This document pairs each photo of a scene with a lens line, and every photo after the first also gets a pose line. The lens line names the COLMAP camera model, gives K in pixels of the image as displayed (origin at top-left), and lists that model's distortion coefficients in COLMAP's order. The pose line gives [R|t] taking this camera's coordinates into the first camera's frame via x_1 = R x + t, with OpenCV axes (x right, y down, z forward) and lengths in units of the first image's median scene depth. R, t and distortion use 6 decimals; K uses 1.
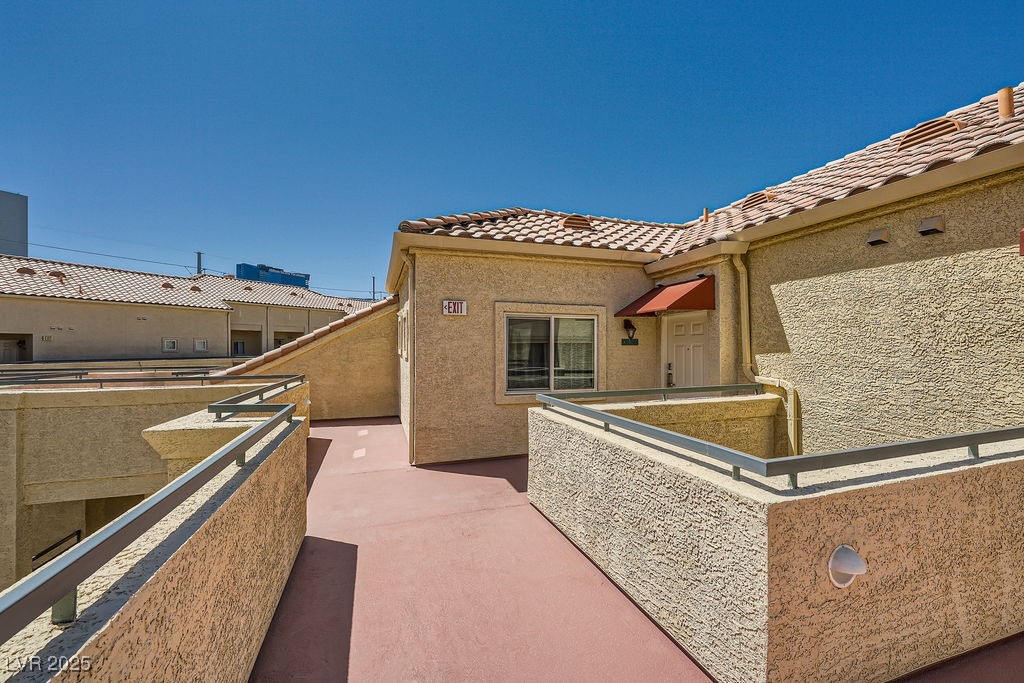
lens RADIAL K [[410.0, 0, 509.0], [0, 410.0, 344.0], [0, 0, 1]] dist [-0.006328, 0.000210]
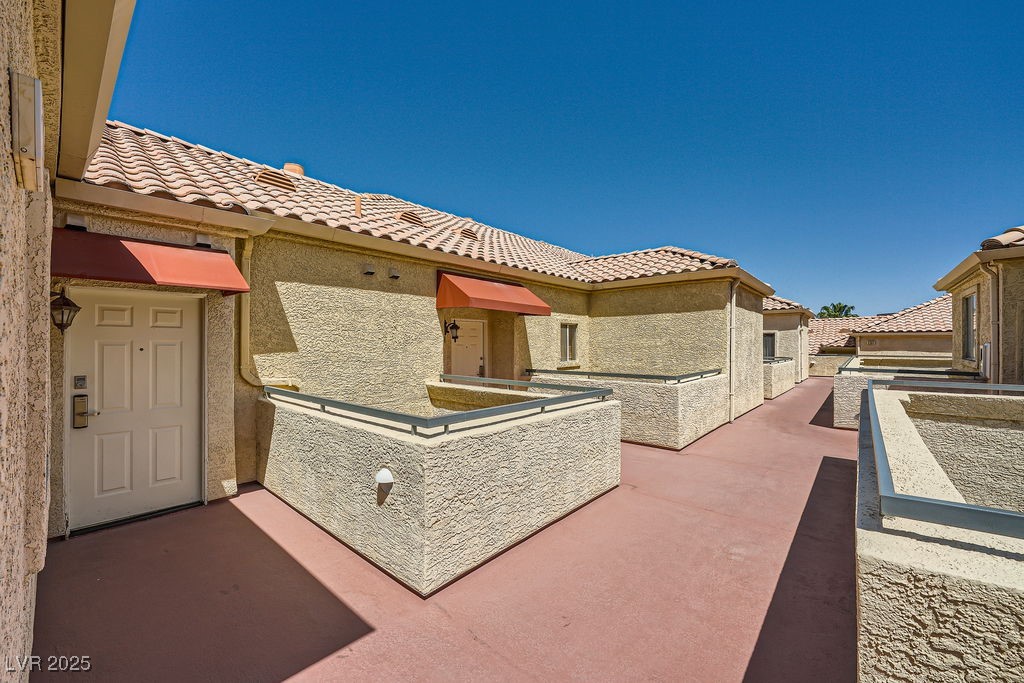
lens RADIAL K [[409.0, 0, 507.7], [0, 409.0, 340.8], [0, 0, 1]] dist [-0.009043, 0.000609]
pose [[-0.506483, 0.010058, 0.862191, -0.478347], [-0.006613, 0.999857, -0.015548, 0.007319], [-0.862225, -0.013576, -0.506344, 1.068570]]
